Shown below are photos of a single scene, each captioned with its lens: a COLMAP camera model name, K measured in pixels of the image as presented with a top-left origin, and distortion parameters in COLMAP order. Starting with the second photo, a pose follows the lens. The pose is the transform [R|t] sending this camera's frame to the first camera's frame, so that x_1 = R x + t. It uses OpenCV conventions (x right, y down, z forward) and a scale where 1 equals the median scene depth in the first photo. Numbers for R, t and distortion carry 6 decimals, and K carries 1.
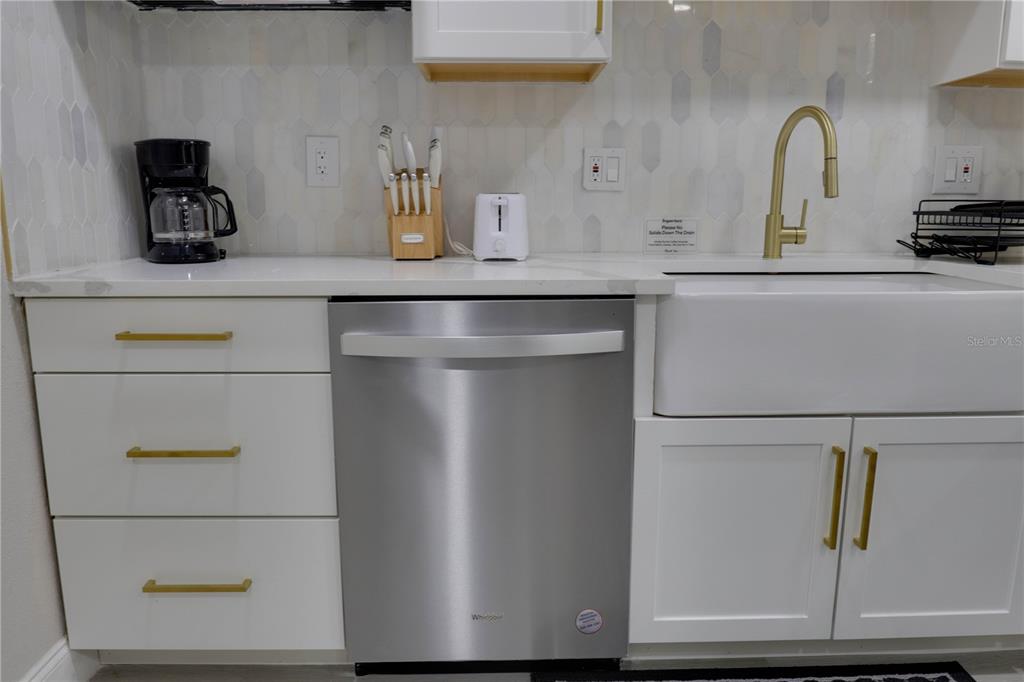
lens RADIAL K [[767.3, 0, 505.4], [0, 767.3, 346.8], [0, 0, 1]] dist [-0.036956, 0.010050]
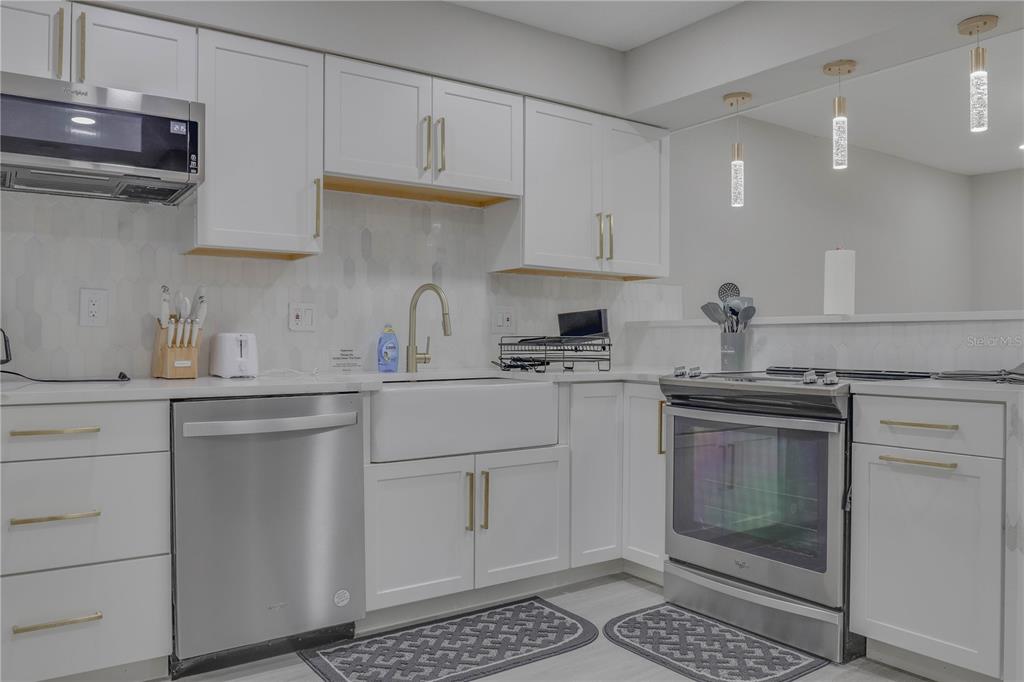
lens RADIAL K [[767.3, 0, 515.4], [0, 767.3, 342.4], [0, 0, 1]] dist [-0.036956, 0.010050]
pose [[0.833587, -0.001190, 0.552387, -0.371874], [0.100593, 0.983604, -0.149682, 0.088610], [-0.543152, 0.180339, 0.820039, -0.473270]]
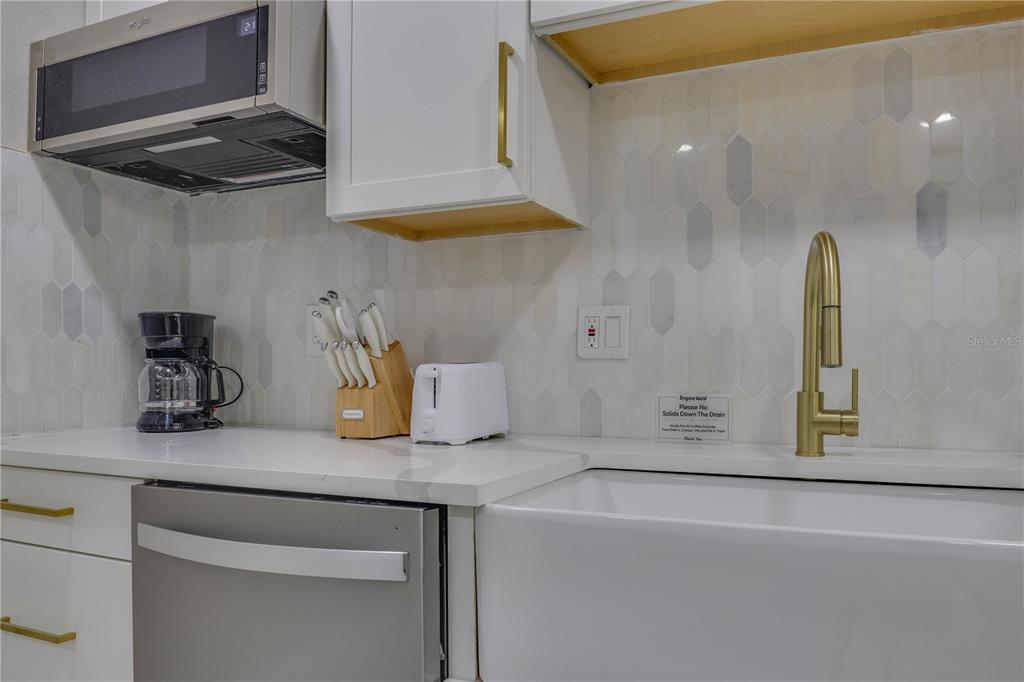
lens RADIAL K [[767.3, 0, 520.6], [0, 767.3, 381.0], [0, 0, 1]] dist [-0.036956, 0.010050]
pose [[0.897330, 0.006465, -0.441314, 0.423741], [-0.081175, 0.985253, -0.150621, -0.060066], [0.433832, 0.170980, 0.884622, 0.290136]]
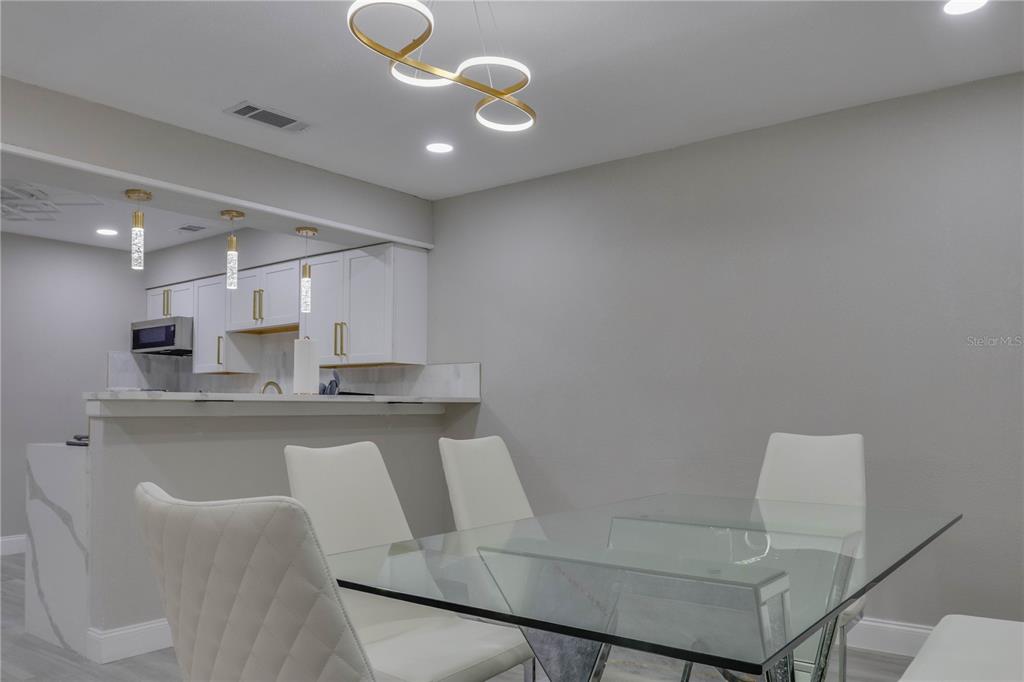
lens RADIAL K [[767.3, 0, 508.2], [0, 767.3, 344.3], [0, 0, 1]] dist [-0.036956, 0.010050]
pose [[0.778299, -0.056344, -0.625360, 2.843466], [-0.105483, 0.970078, -0.218683, 0.099722], [0.618970, 0.236166, 0.749068, -0.683411]]
